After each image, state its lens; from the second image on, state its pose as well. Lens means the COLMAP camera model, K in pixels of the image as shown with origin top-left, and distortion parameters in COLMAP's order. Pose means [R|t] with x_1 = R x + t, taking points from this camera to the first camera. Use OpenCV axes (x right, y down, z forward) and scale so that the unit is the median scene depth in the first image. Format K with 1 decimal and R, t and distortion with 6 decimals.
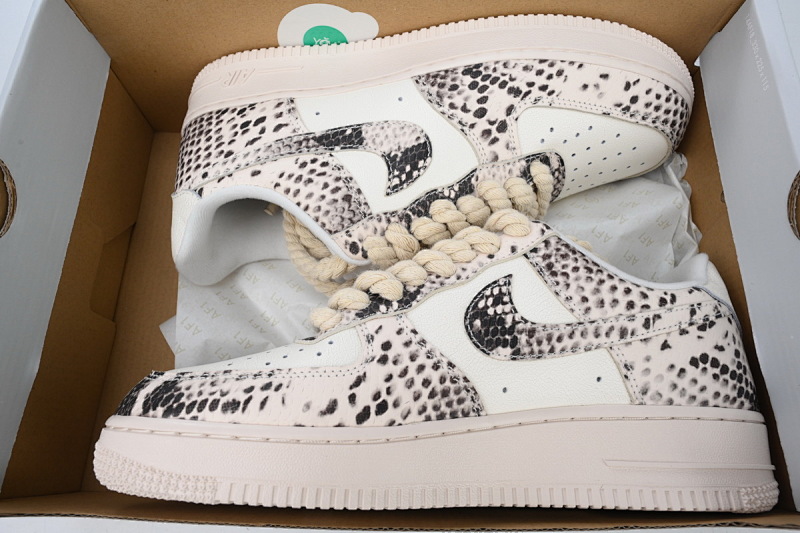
lens RADIAL K [[555.3, 0, 399.8], [0, 555.3, 265.8], [0, 0, 1]] dist [-0.020198, 0.003308]
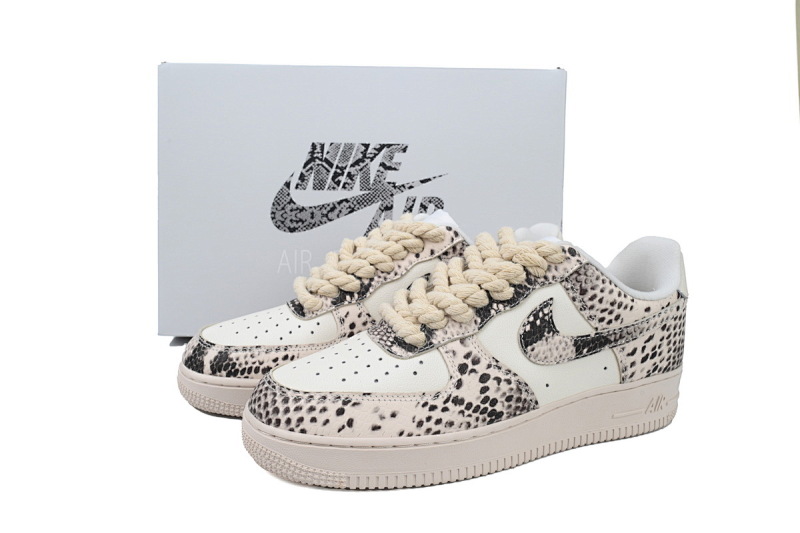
lens RADIAL K [[675.6, 0, 397.0], [0, 675.6, 265.6], [0, 0, 1]] dist [-0.012585, 0.005917]
pose [[-0.955250, 0.046584, -0.292107, 0.699784], [-0.104028, -0.977344, 0.184330, -0.286178], [-0.276902, 0.206469, 0.938454, -0.275103]]
